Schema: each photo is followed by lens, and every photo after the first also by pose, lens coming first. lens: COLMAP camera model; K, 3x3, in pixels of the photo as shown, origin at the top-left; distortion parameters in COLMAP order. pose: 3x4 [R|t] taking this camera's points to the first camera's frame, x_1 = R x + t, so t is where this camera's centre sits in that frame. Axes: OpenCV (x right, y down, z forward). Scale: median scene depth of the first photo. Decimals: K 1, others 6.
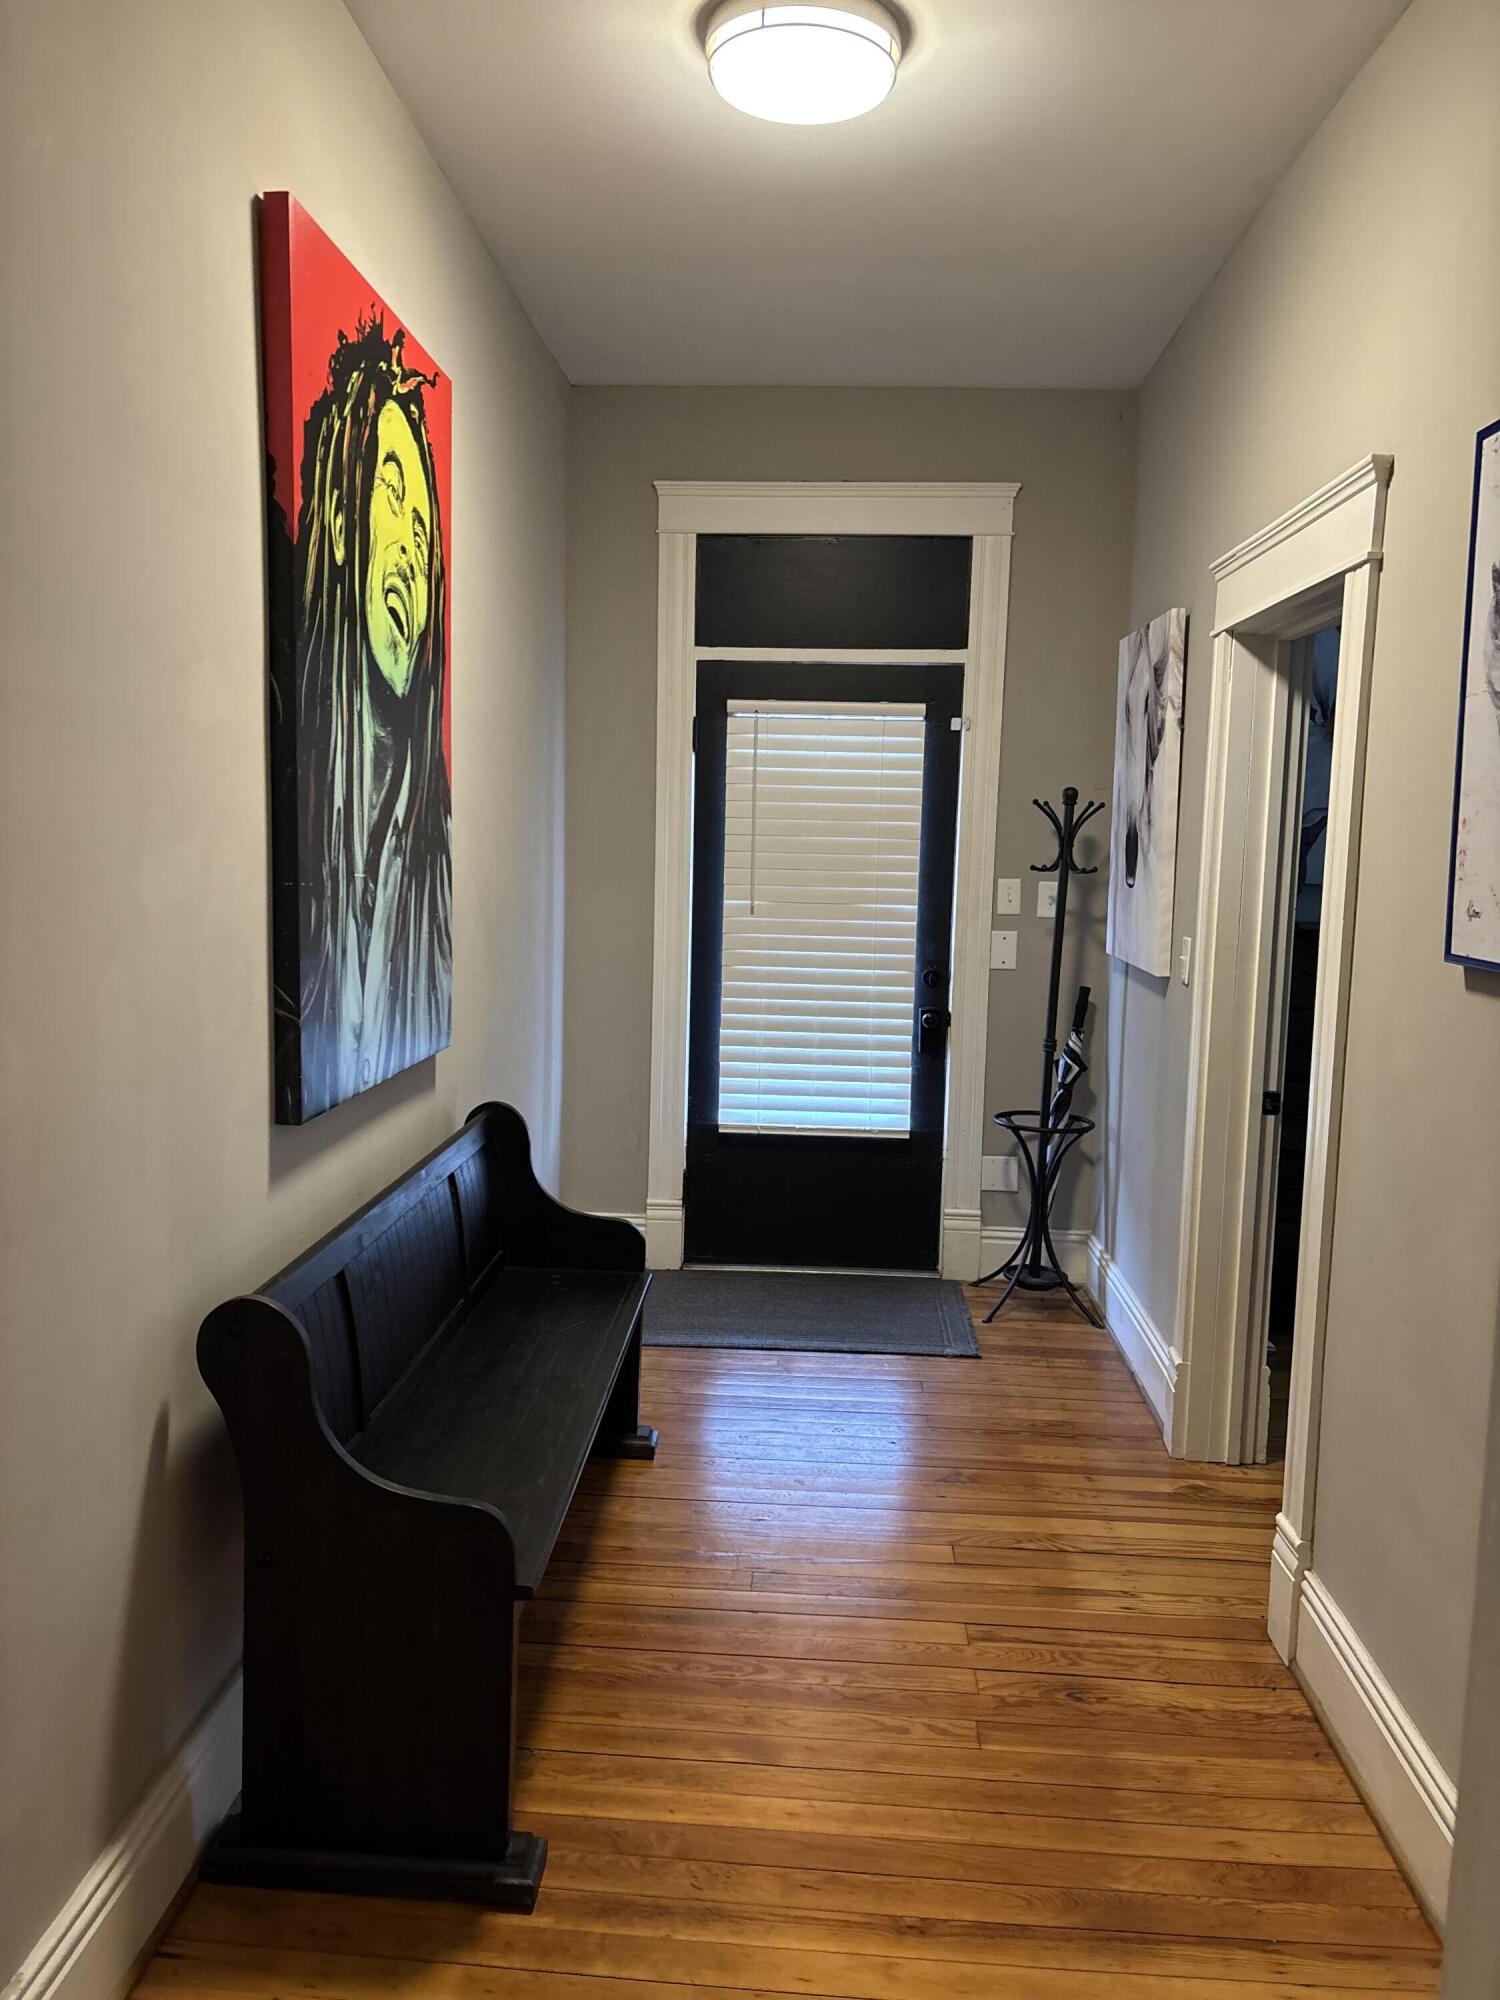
lens RADIAL K [[1496.2, 0, 744.1], [0, 1496.2, 996.3], [0, 0, 1]] dist [0.037834, -0.050645]
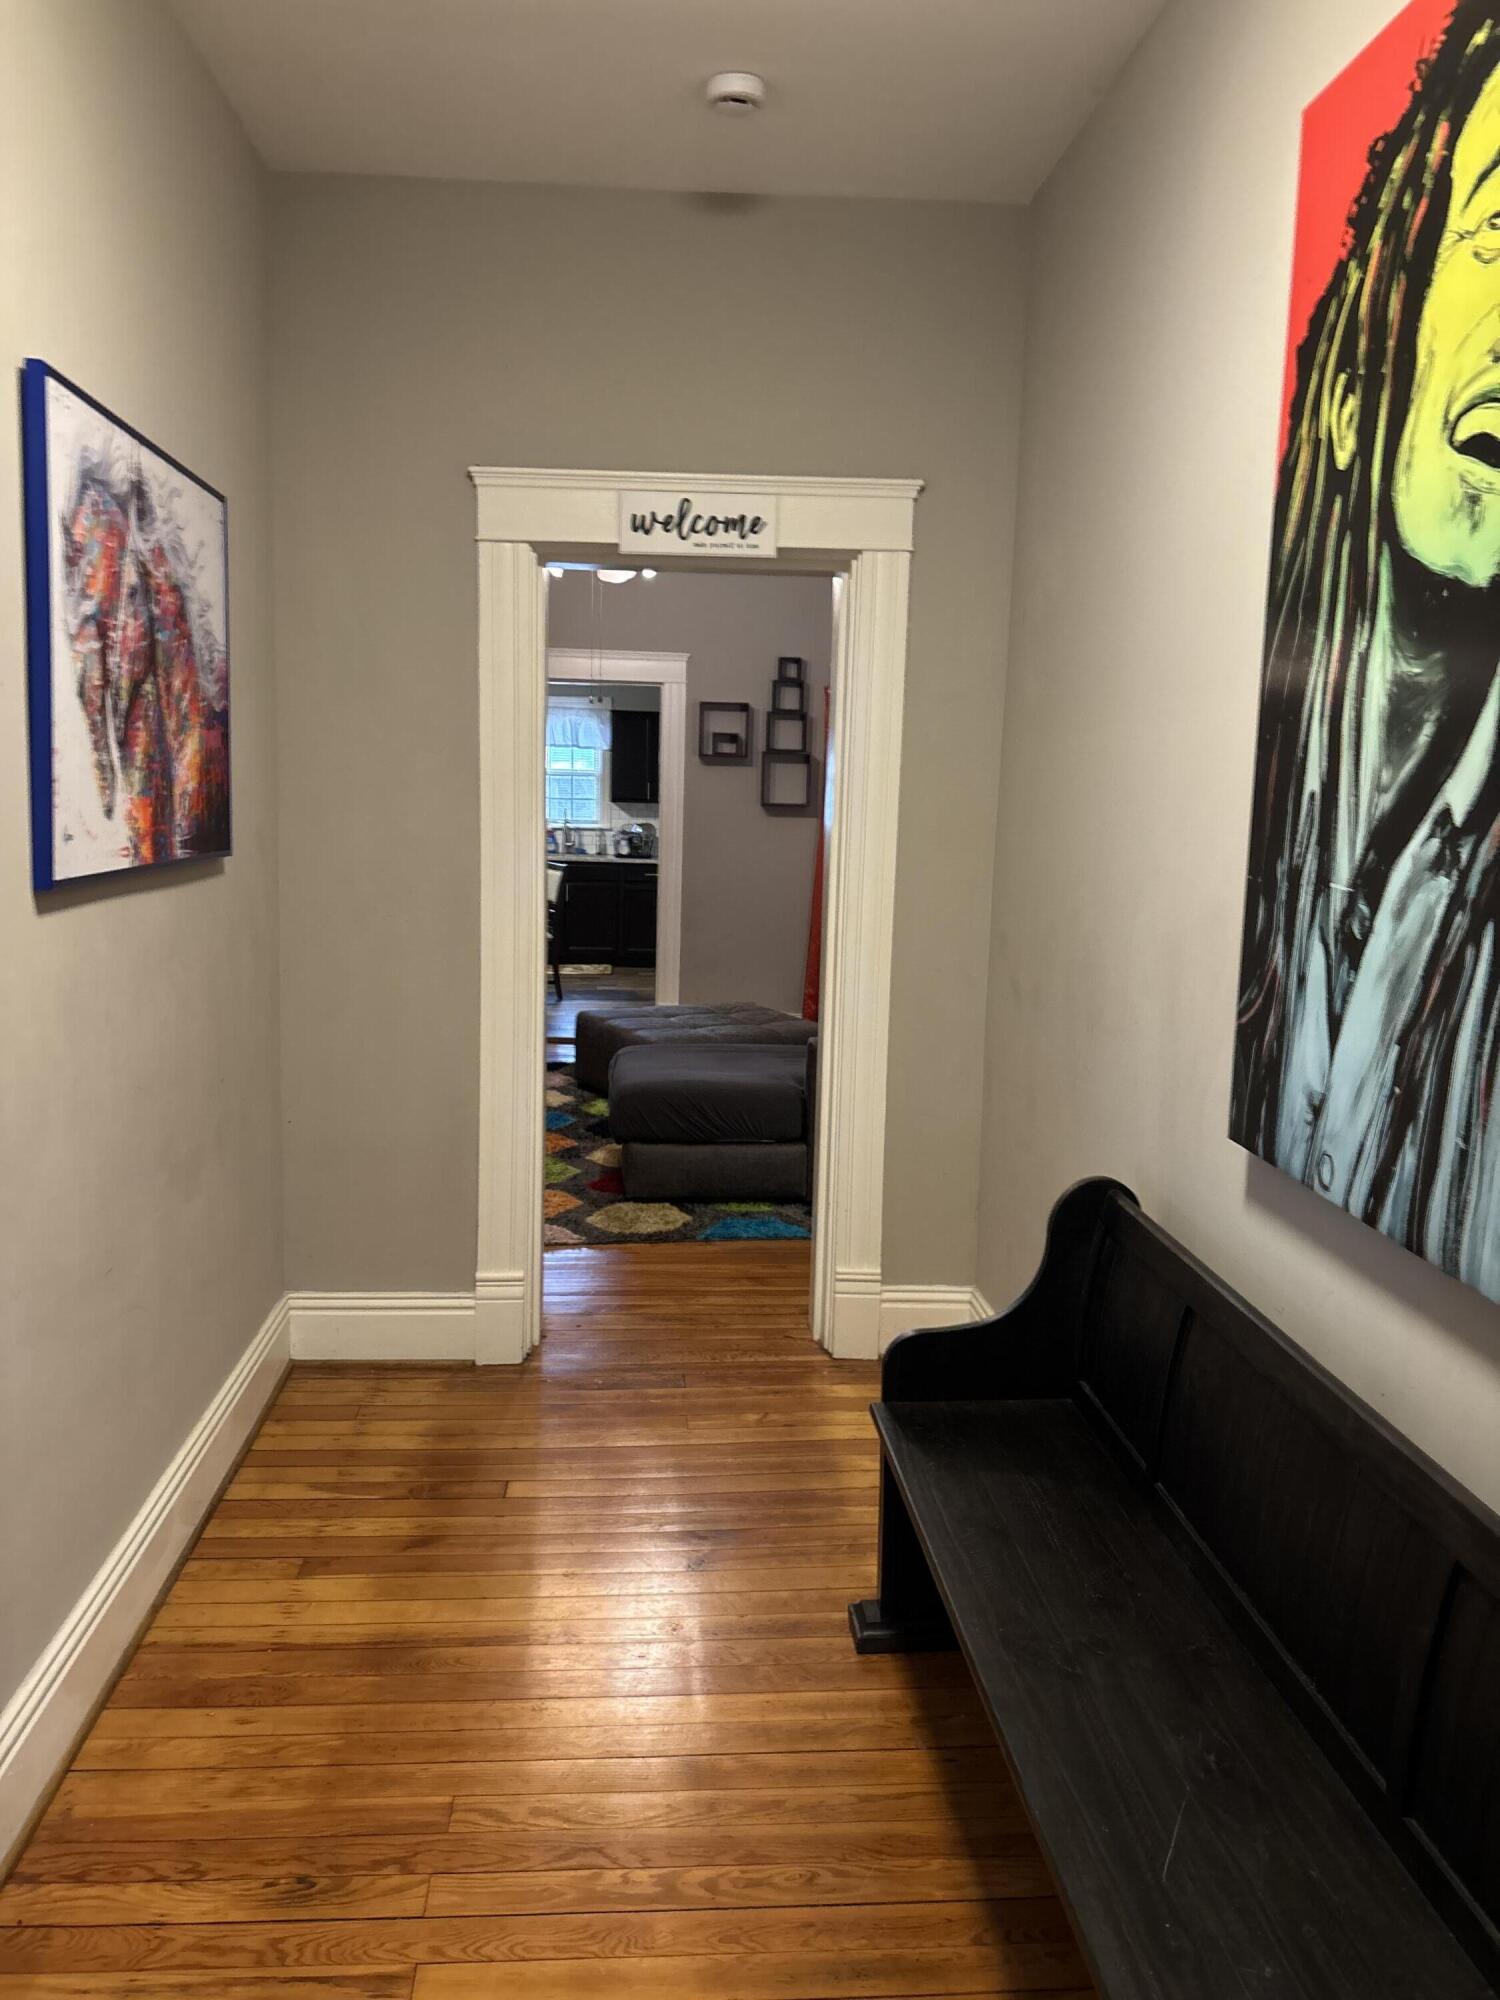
lens RADIAL K [[1496.2, 0, 744.6], [0, 1496.2, 1003.2], [0, 0, 1]] dist [0.037834, -0.050645]
pose [[-0.989668, -0.030564, -0.140081, 0.111071], [-0.065175, 0.966137, 0.249664, -0.175874], [0.127706, 0.256214, -0.958147, 1.563798]]
